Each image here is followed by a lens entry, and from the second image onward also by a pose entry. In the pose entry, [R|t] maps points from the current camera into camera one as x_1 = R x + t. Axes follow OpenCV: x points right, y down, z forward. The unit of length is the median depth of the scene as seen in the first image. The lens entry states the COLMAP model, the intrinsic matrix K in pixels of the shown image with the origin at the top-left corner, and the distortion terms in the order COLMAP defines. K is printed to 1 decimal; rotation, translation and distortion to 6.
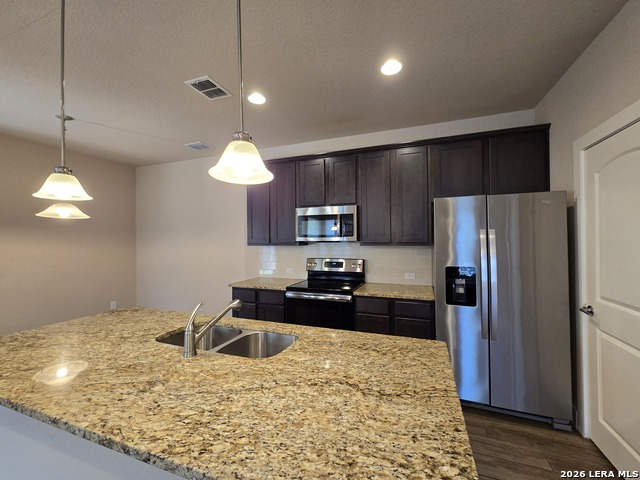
lens RADIAL K [[263.6, 0, 325.8], [0, 263.6, 239.2], [0, 0, 1]] dist [-0.000443, 0.002246]
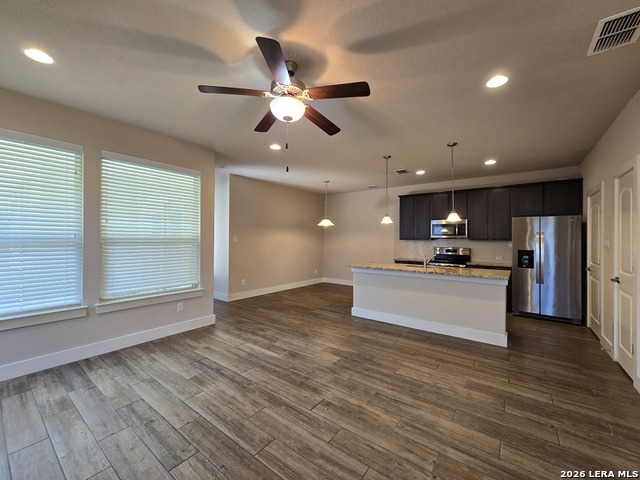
lens RADIAL K [[263.6, 0, 325.8], [0, 263.6, 239.2], [0, 0, 1]] dist [-0.000443, 0.002246]
pose [[0.958604, 0.013398, -0.284426, -0.319715], [-0.012866, 0.999910, 0.003739, 0.022384], [0.284450, 0.000075, 0.958691, -1.111169]]
